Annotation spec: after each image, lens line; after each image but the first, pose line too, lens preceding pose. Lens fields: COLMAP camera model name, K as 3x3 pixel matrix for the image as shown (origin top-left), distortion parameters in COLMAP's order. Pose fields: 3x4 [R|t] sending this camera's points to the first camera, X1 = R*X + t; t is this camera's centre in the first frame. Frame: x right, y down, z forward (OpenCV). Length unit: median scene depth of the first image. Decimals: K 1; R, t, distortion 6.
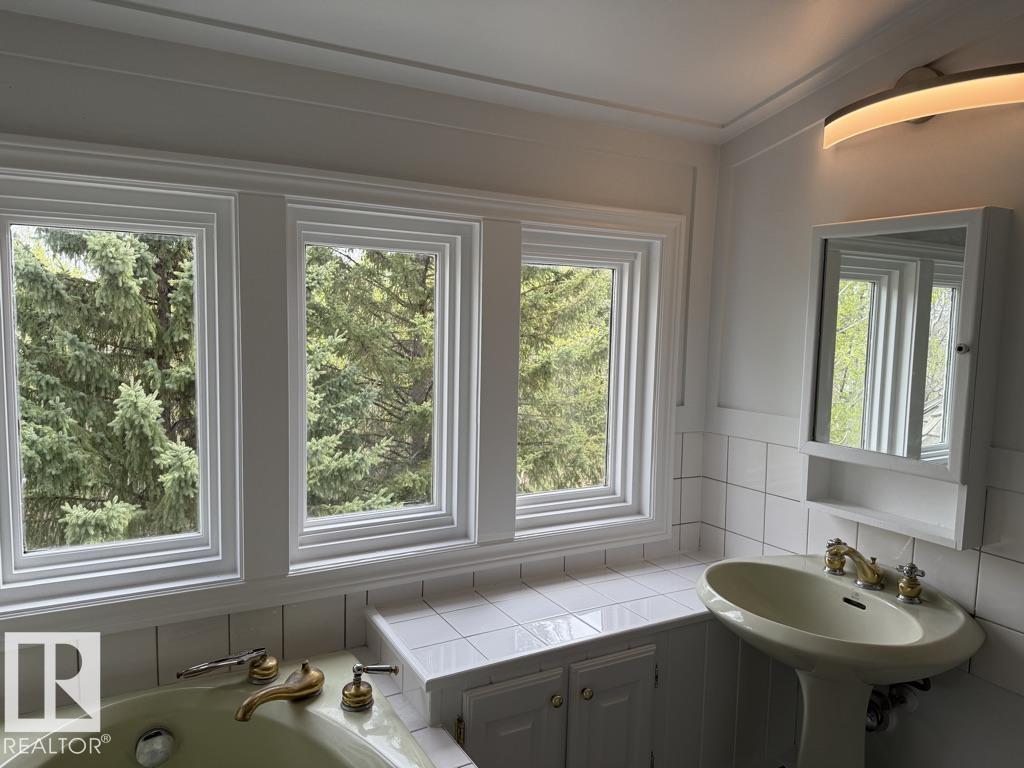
lens RADIAL K [[715.7, 0, 516.9], [0, 715.7, 385.8], [0, 0, 1]] dist [0.022770, -0.009895]
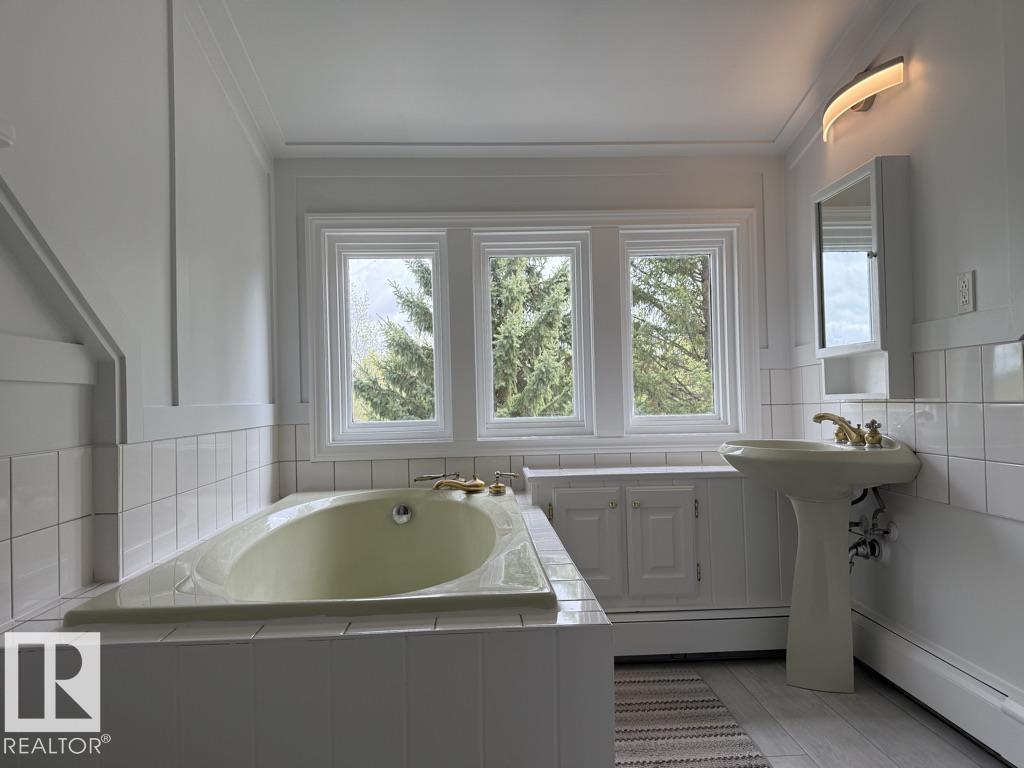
lens RADIAL K [[715.7, 0, 506.6], [0, 715.7, 385.2], [0, 0, 1]] dist [0.022770, -0.009895]
pose [[0.887381, -0.055789, -0.457648, 0.531307], [0.004441, 0.993640, -0.112517, 0.314989], [0.461015, 0.097813, 0.881985, -0.496477]]
